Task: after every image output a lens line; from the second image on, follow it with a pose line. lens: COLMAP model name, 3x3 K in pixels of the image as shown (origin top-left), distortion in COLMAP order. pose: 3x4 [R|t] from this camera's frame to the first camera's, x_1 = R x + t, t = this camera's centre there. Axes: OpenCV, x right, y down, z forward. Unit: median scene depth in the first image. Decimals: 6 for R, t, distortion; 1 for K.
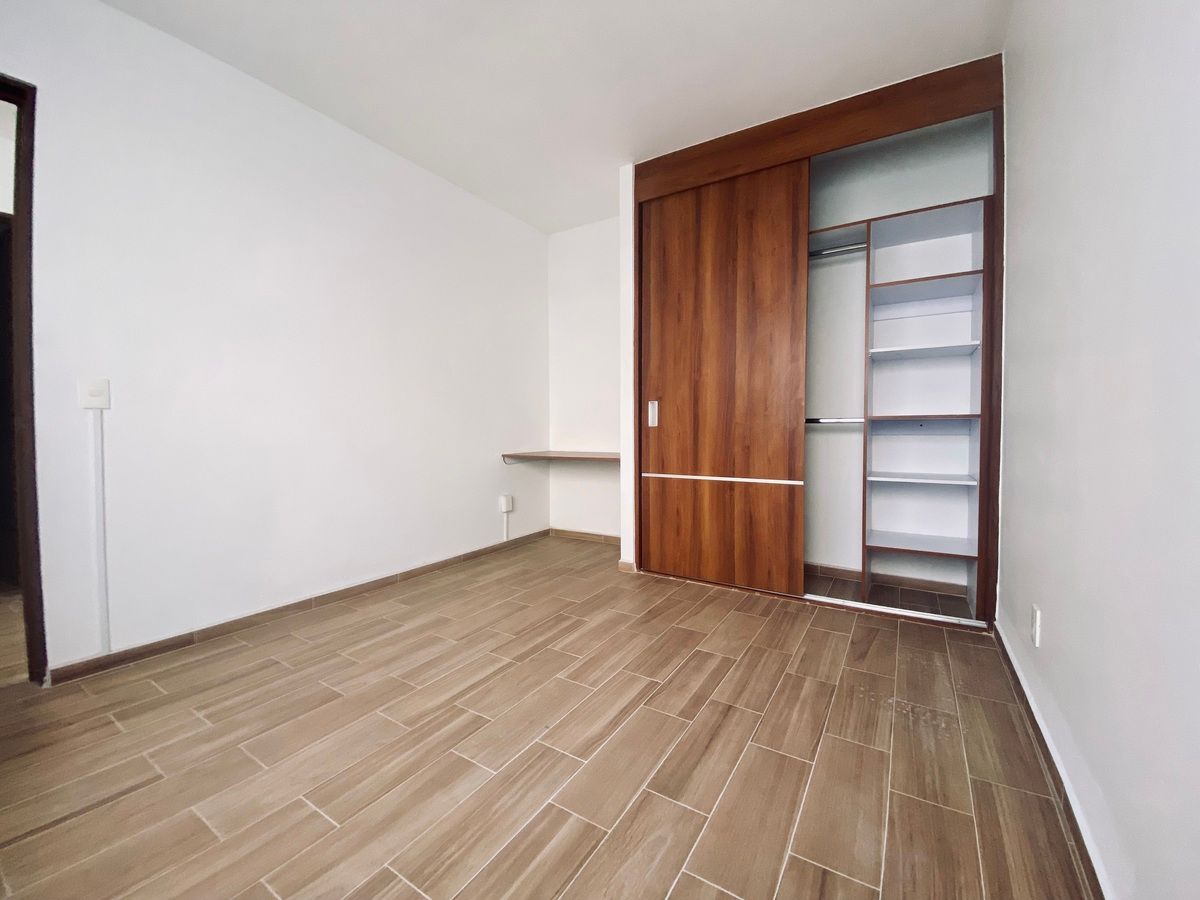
lens RADIAL K [[484.0, 0, 598.6], [0, 484.0, 448.8], [0, 0, 1]] dist [0.008484, -0.012478]
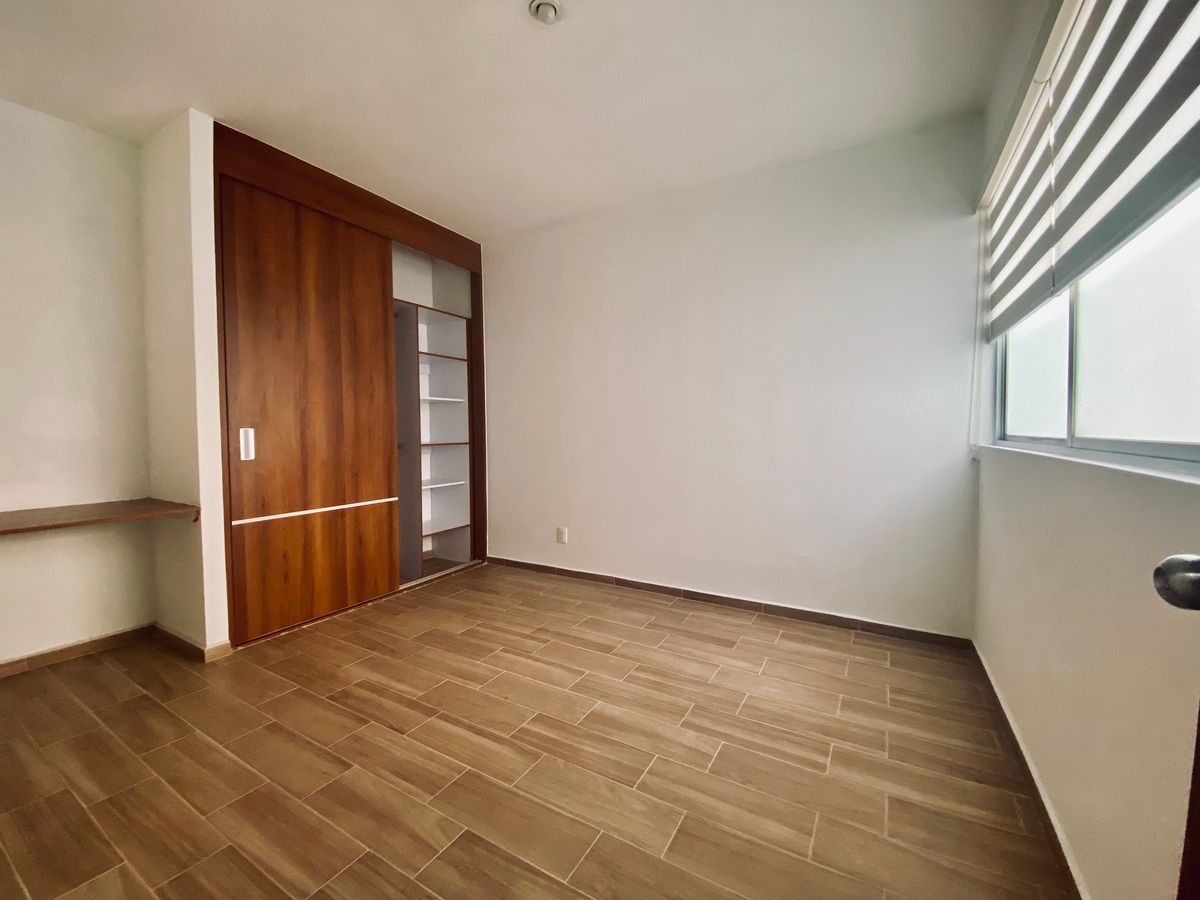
lens RADIAL K [[484.0, 0, 609.1], [0, 484.0, 447.7], [0, 0, 1]] dist [0.008484, -0.012478]
pose [[-0.045896, -0.035154, 0.998327, -0.831115], [0.053433, 0.997864, 0.037594, -0.075453], [-0.997516, 0.055069, -0.043920, 0.499956]]
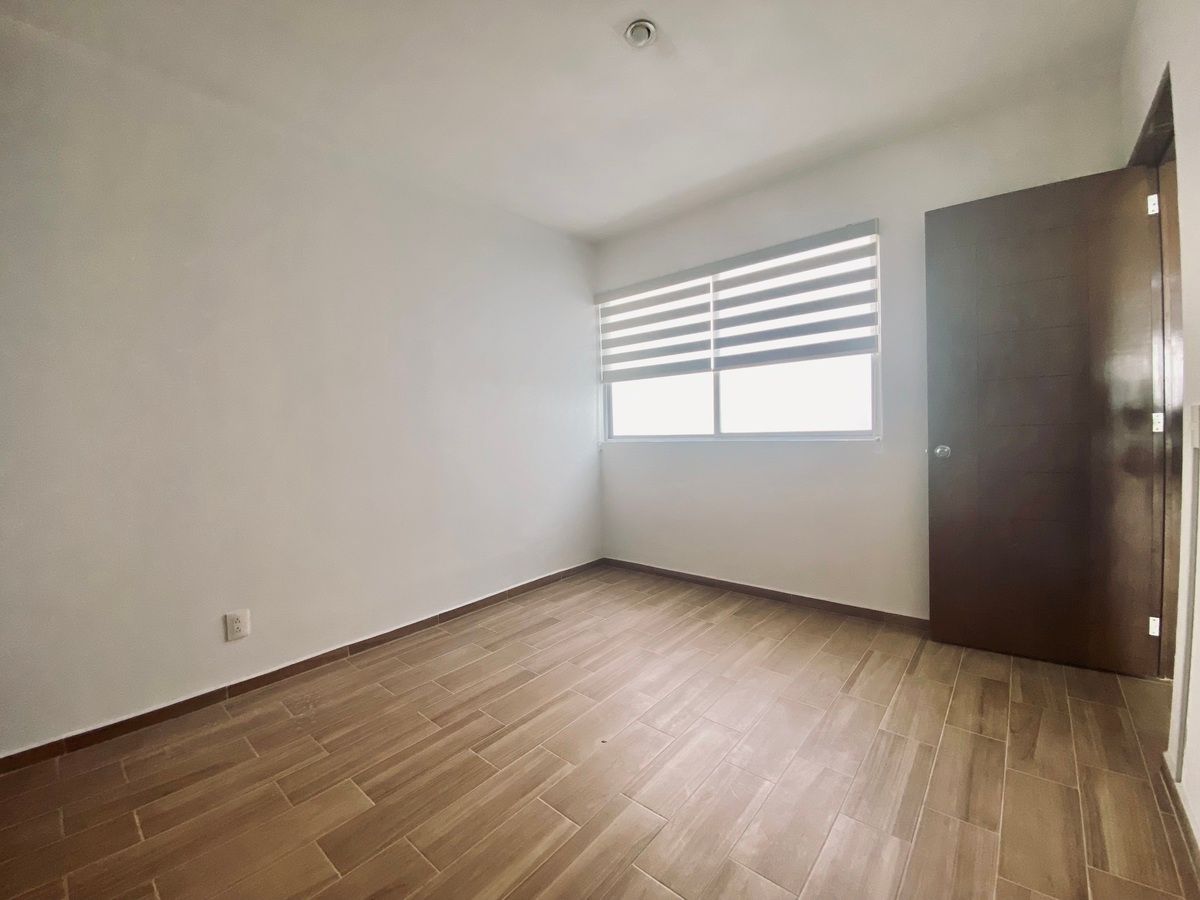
lens RADIAL K [[484.0, 0, 595.9], [0, 484.0, 439.5], [0, 0, 1]] dist [0.008484, -0.012478]
pose [[-0.988693, 0.027457, 0.147420, -0.187216], [0.038671, 0.996527, 0.073748, -0.129359], [-0.144883, 0.078615, -0.986321, 1.268517]]
